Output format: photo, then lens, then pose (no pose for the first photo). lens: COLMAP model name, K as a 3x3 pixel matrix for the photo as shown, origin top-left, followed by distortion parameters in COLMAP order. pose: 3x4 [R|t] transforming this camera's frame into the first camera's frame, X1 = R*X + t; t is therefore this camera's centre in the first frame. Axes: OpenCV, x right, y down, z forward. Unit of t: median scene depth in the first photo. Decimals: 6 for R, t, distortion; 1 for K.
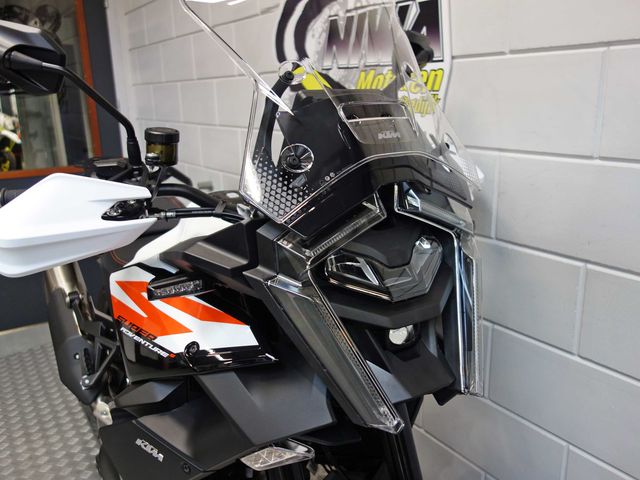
lens RADIAL K [[562.6, 0, 320.0], [0, 562.6, 240.0], [0, 0, 1]] dist [0.047726, 0.002890]
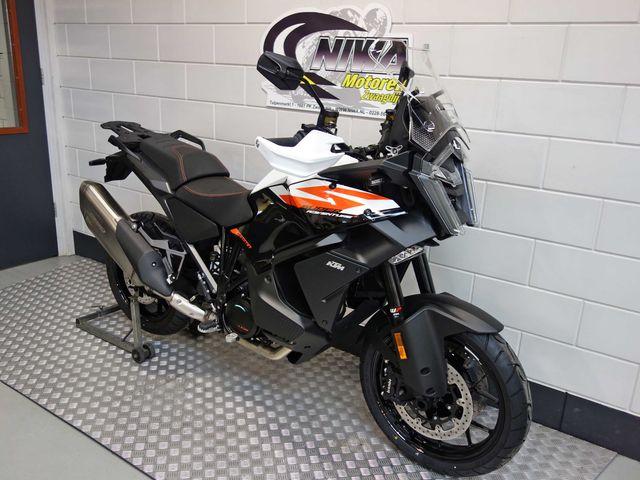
lens RADIAL K [[572.7, 0, 320.0], [0, 572.7, 240.0], [0, 0, 1]] dist [0.009773, 0.004086]
pose [[0.923259, -0.044093, 0.381641, -0.633512], [0.028768, 0.998538, 0.045771, 0.098621], [-0.383101, -0.031280, 0.923177, -0.498857]]
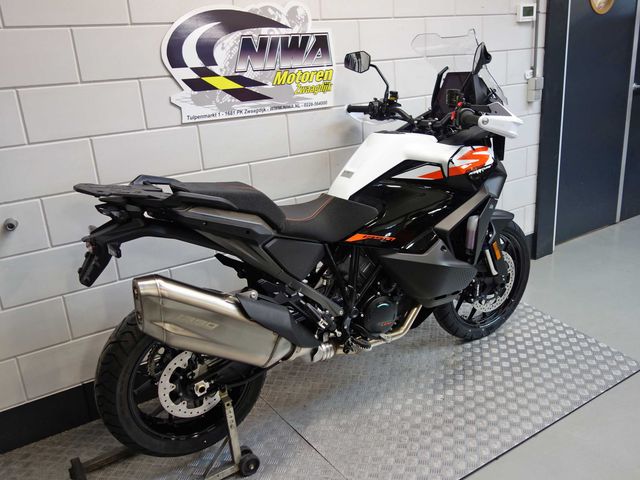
lens RADIAL K [[572.7, 0, 320.0], [0, 572.7, 240.0], [0, 0, 1]] dist [0.009773, 0.004086]
pose [[-0.015280, -0.276070, 0.961016, -1.604672], [0.319100, 0.909523, 0.266351, -0.251671], [-0.947598, 0.310730, 0.074196, 0.886687]]
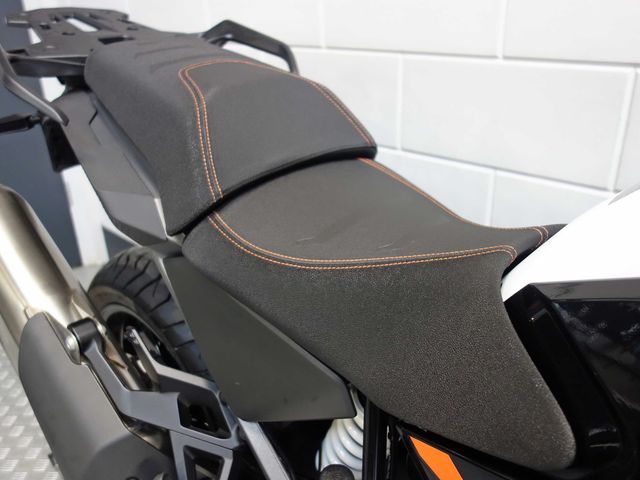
lens RADIAL K [[628.7, 0, 320.0], [0, 628.7, 240.0], [0, 0, 1]] dist [-0.007383, -0.004542]
pose [[0.977755, -0.085225, 0.191653, -0.395415], [0.060011, 0.989200, 0.133723, -0.020596], [-0.200980, -0.119247, 0.972310, 0.601182]]
